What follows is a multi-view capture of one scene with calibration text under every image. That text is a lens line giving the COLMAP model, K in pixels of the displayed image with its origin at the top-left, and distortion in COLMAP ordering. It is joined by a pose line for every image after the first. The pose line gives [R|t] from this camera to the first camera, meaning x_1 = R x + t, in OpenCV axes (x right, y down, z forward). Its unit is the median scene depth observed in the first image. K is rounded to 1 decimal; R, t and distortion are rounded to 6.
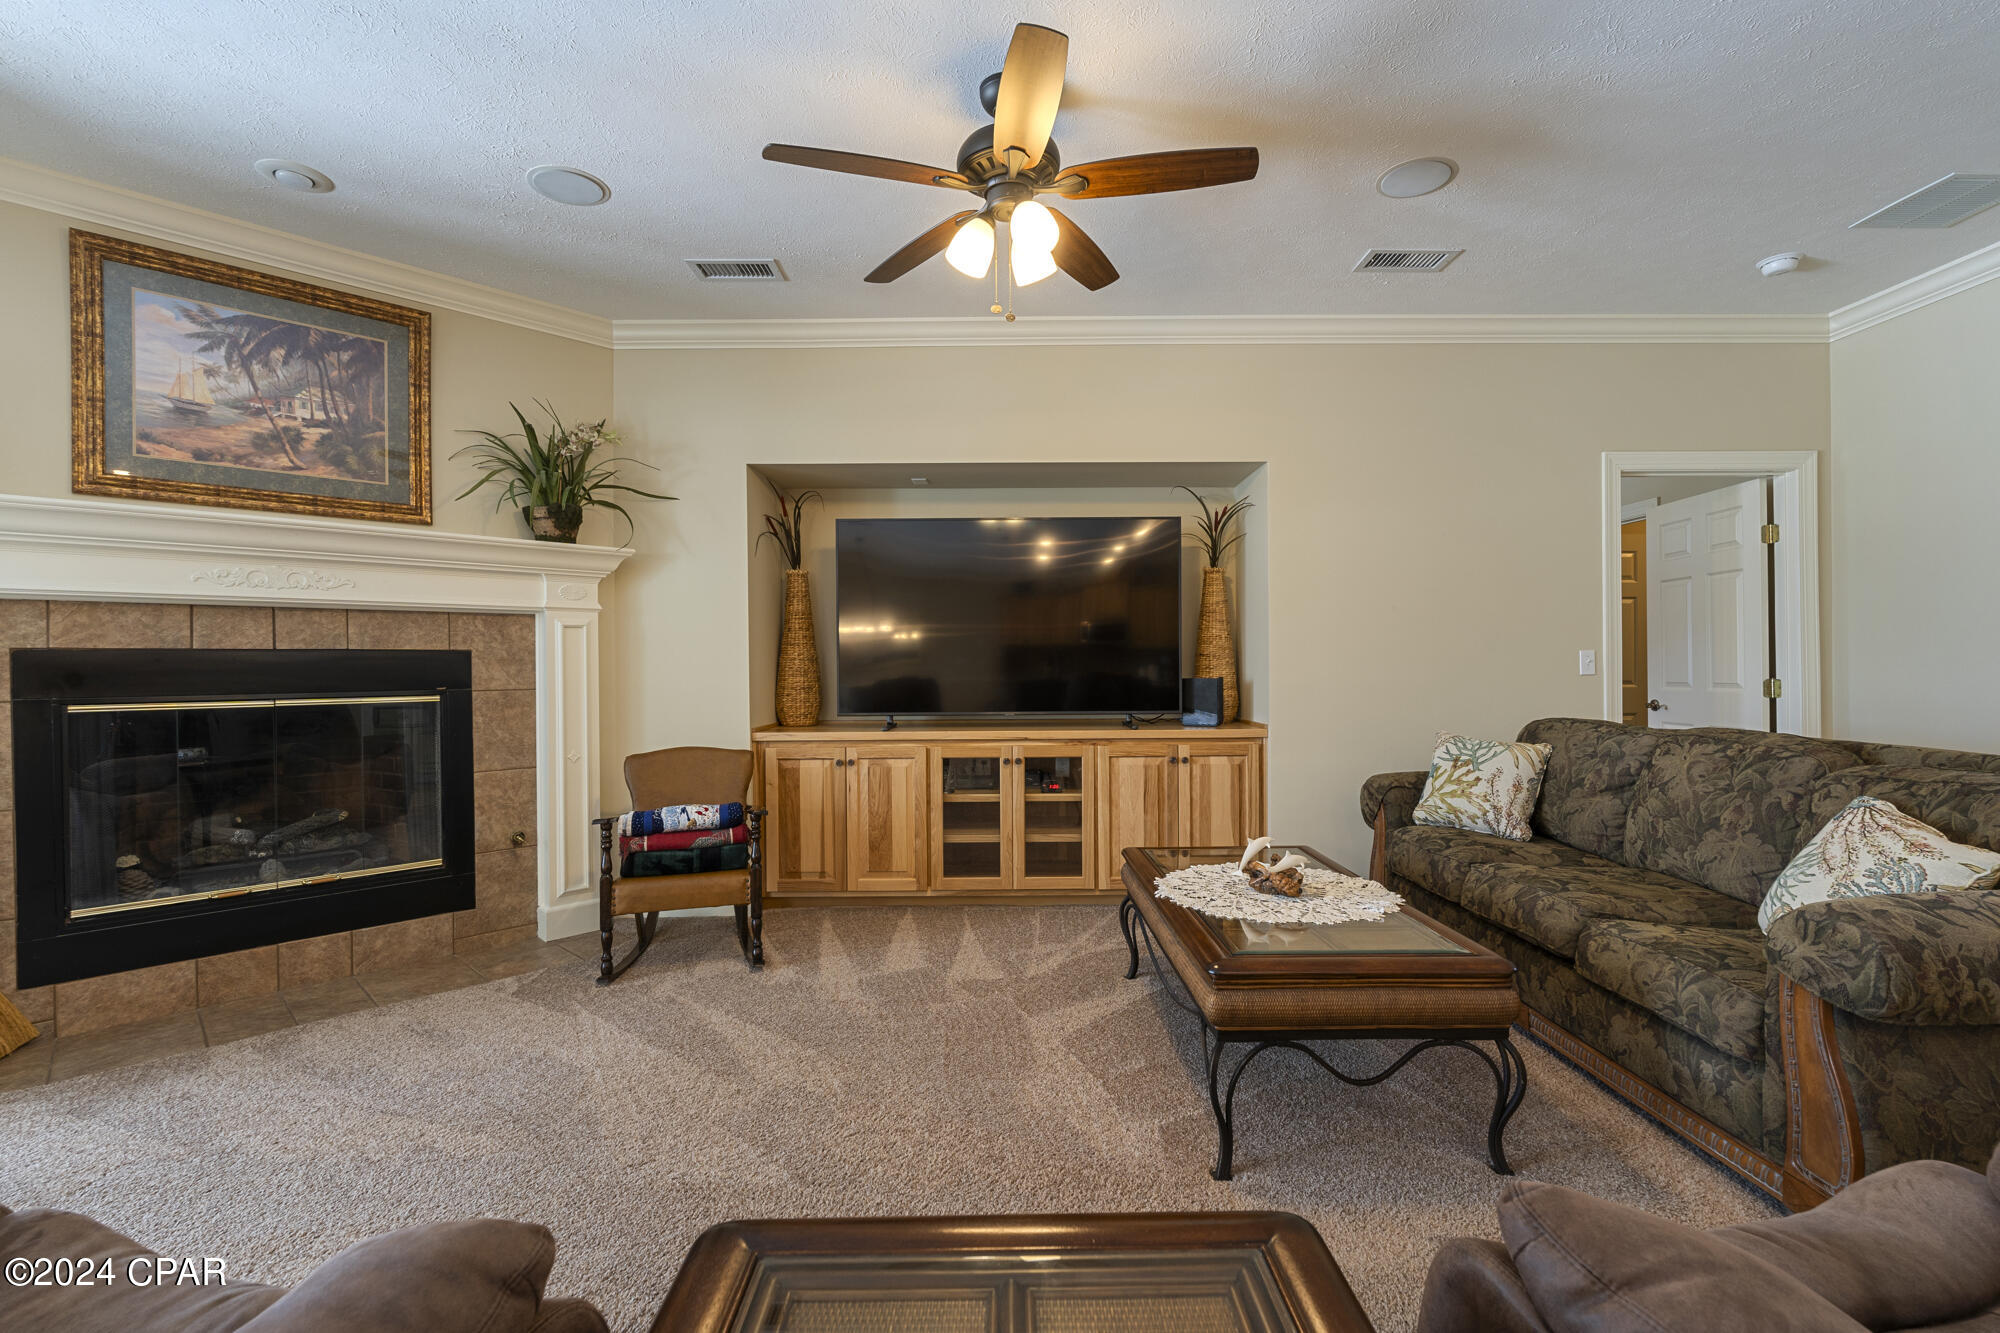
lens RADIAL K [[881.8, 0, 1000.3], [0, 881.8, 668.8], [0, 0, 1]] dist [-0.002295, -0.000495]
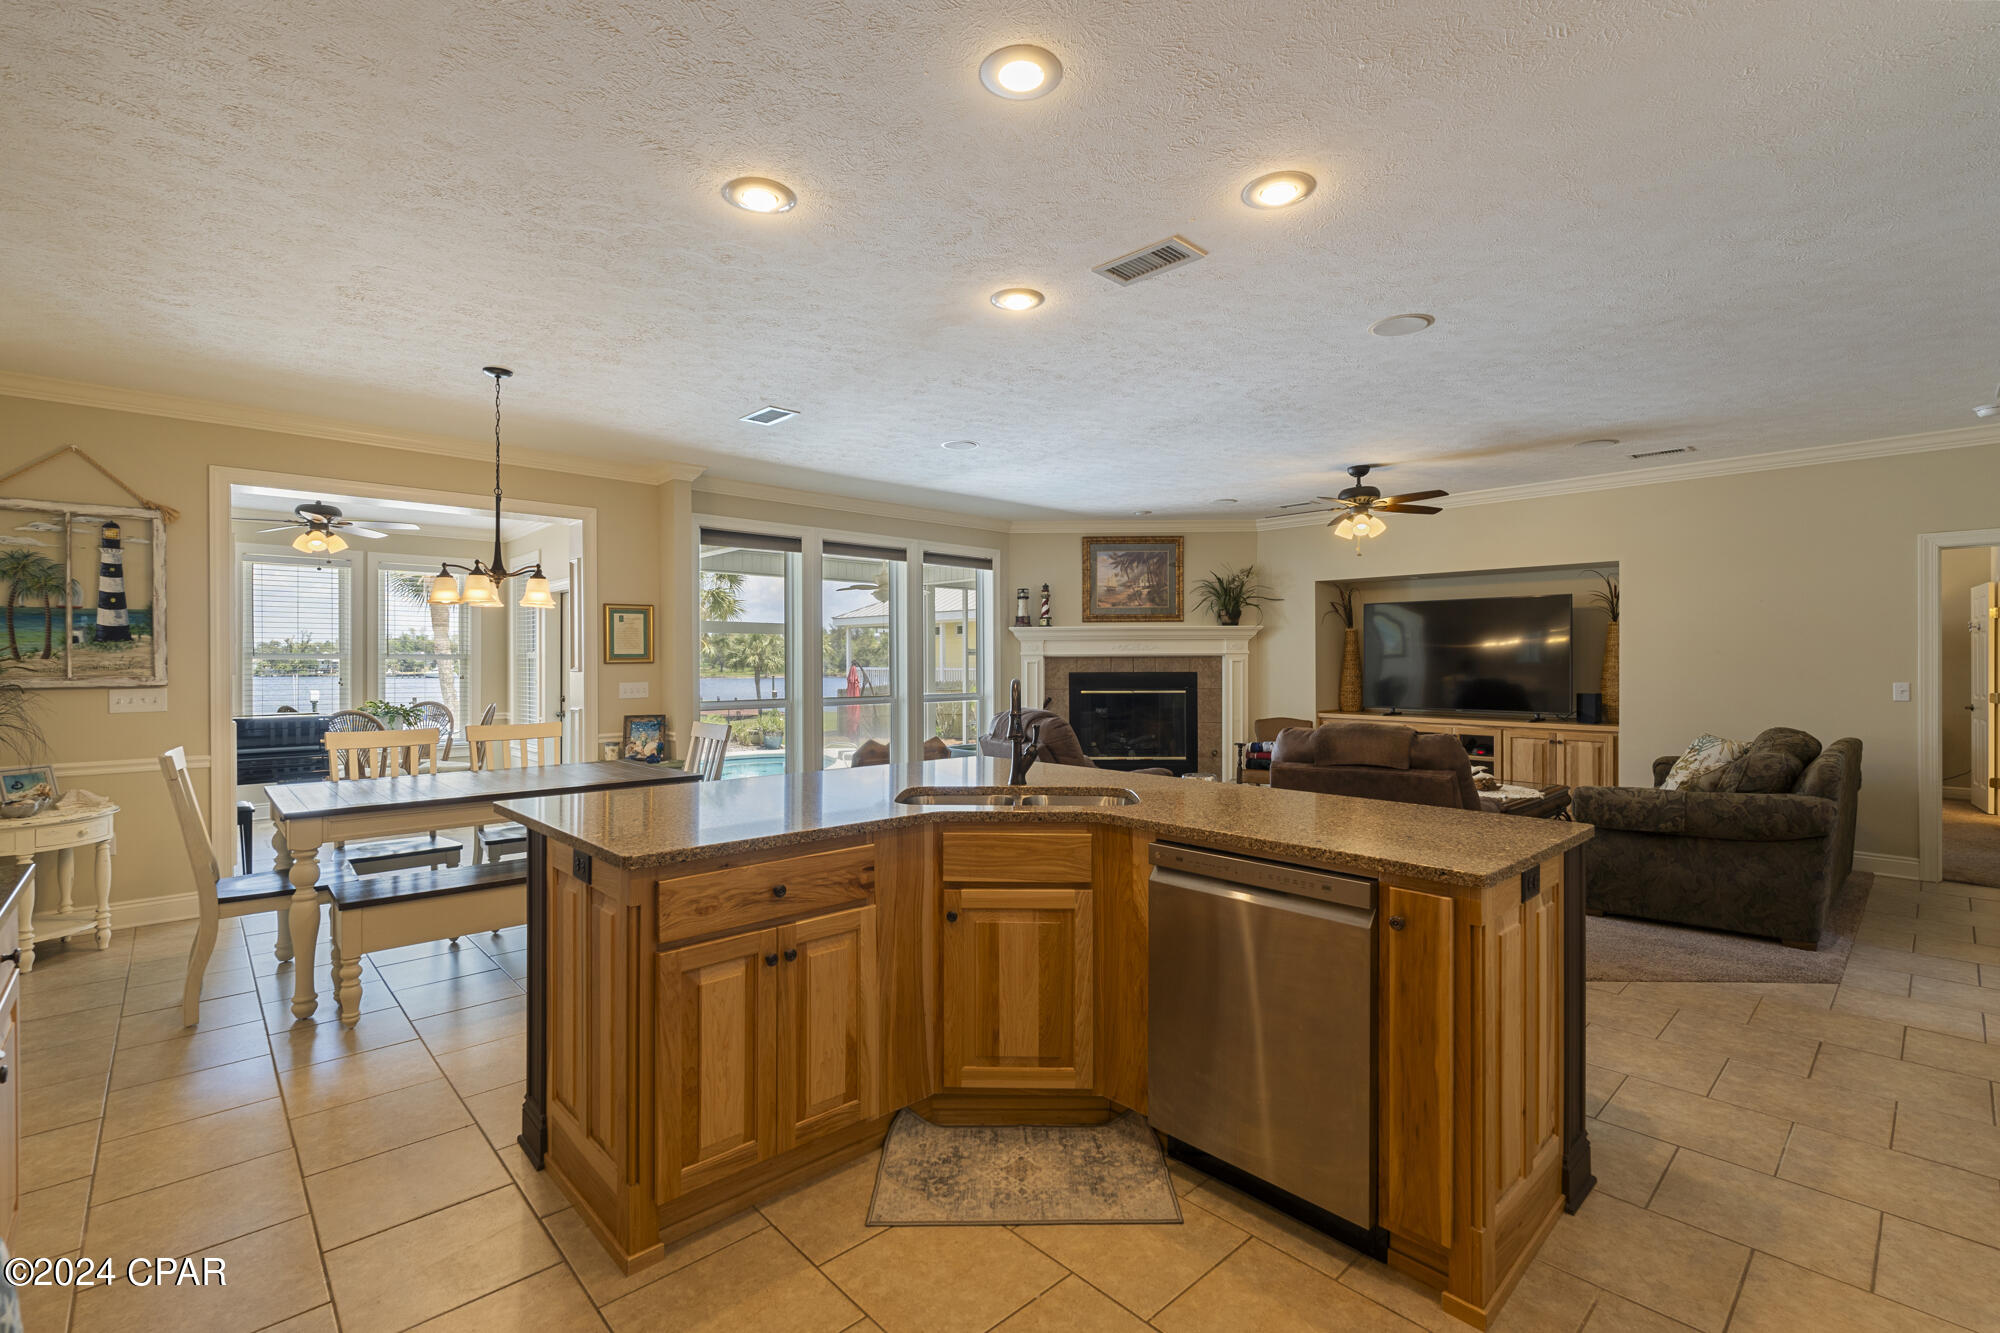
lens RADIAL K [[881.8, 0, 1001.7], [0, 881.8, 661.7], [0, 0, 1]] dist [-0.002295, -0.000495]
pose [[0.679950, 0.007515, -0.733220, 0.865093], [-0.006343, 0.999970, 0.004367, -0.060786], [0.733231, 0.001681, 0.679978, -1.110393]]
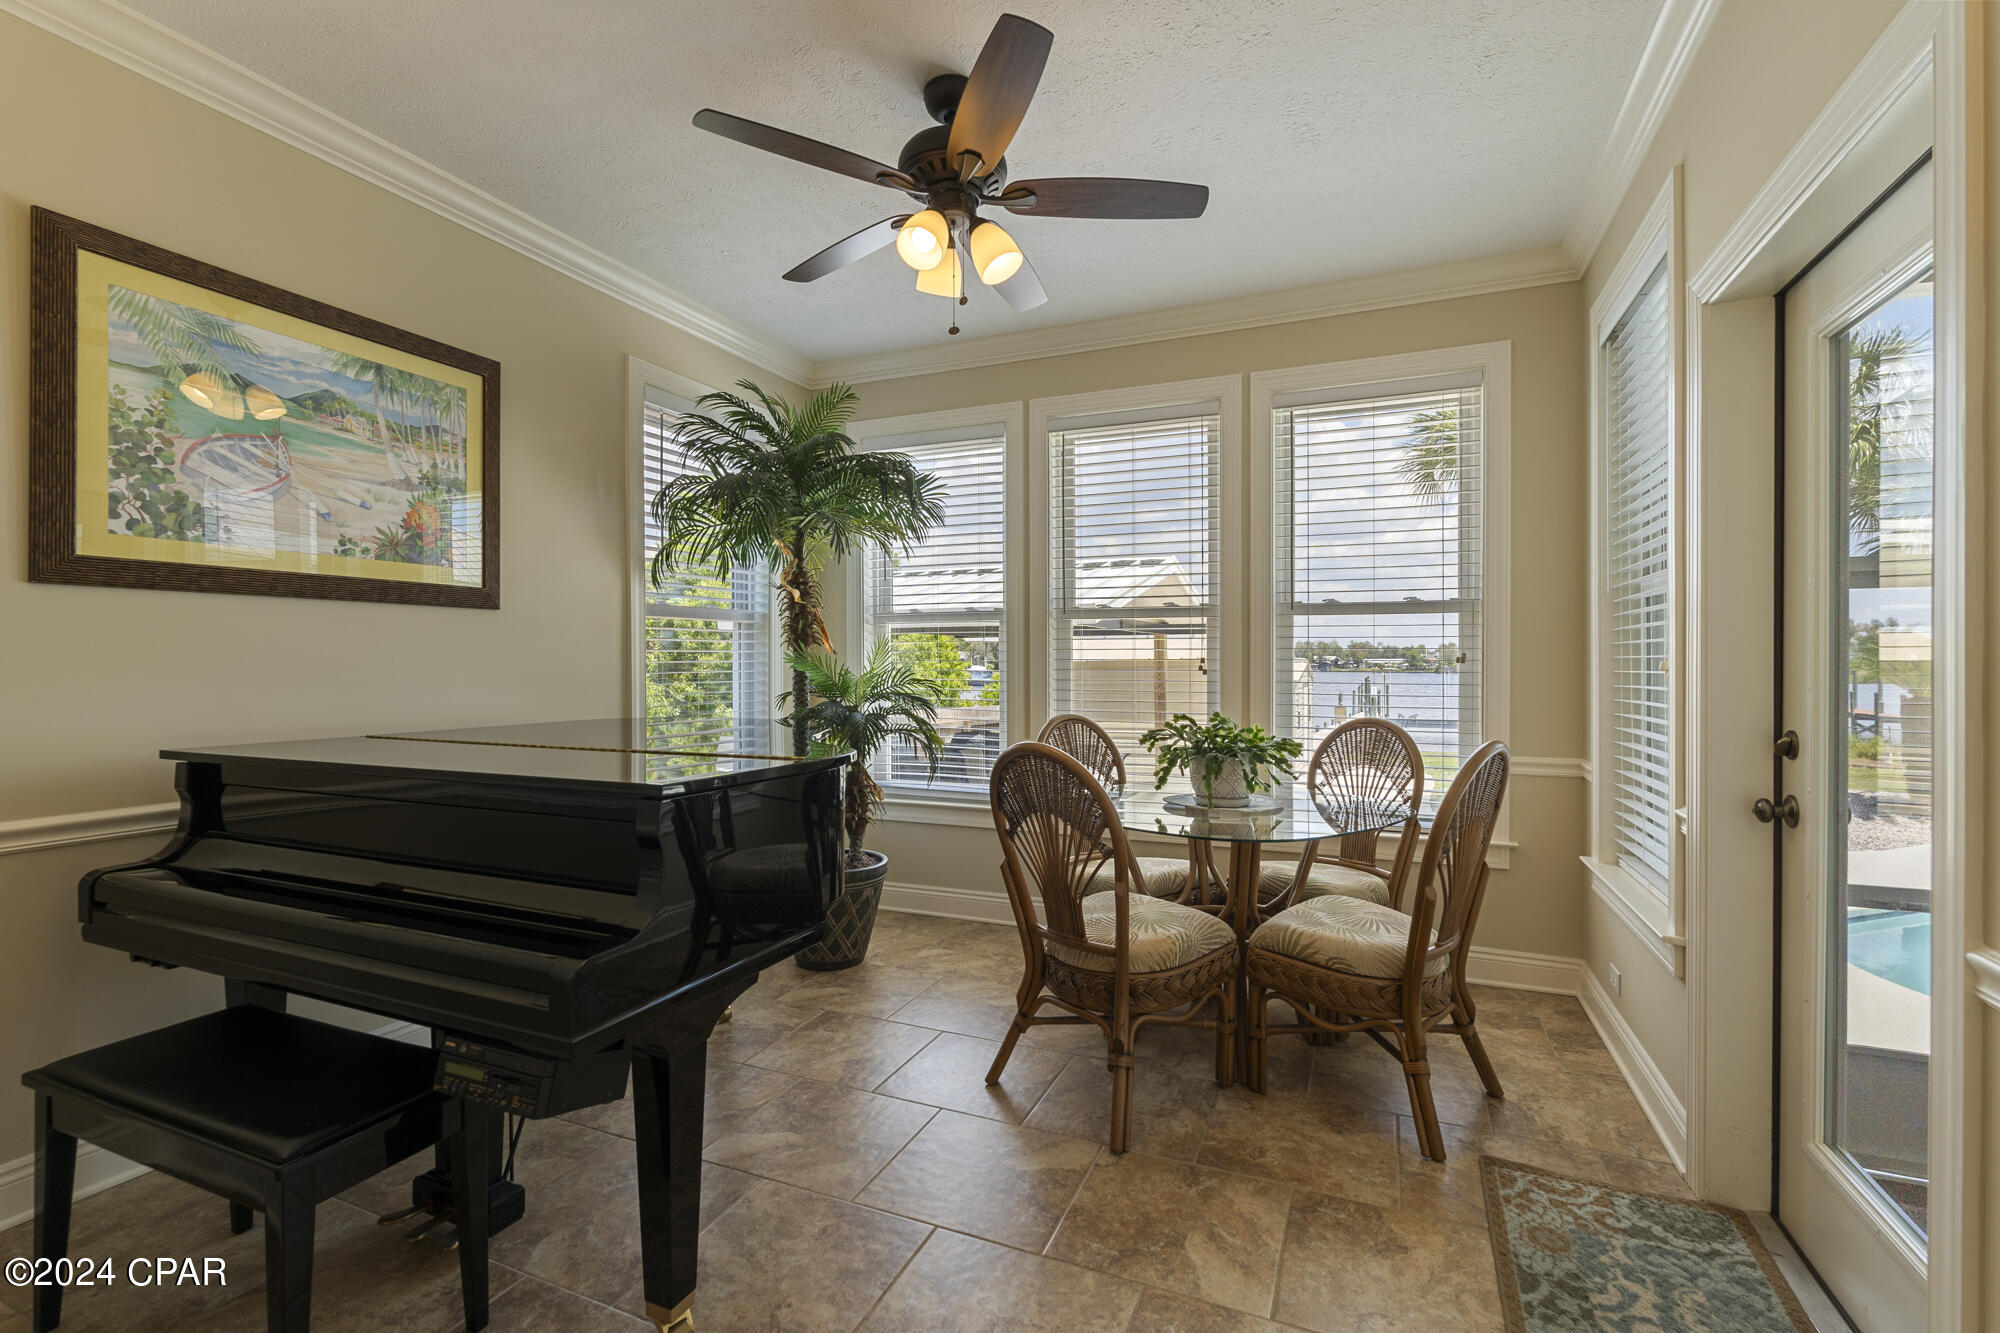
lens RADIAL K [[881.8, 0, 1017.6], [0, 881.8, 669.1], [0, 0, 1]] dist [-0.002295, -0.000495]
pose [[-0.381847, 0.014851, -0.924106, -1.012724], [0.004540, 0.999889, 0.014193, 0.002776], [0.924215, 0.001224, -0.381872, -0.590132]]
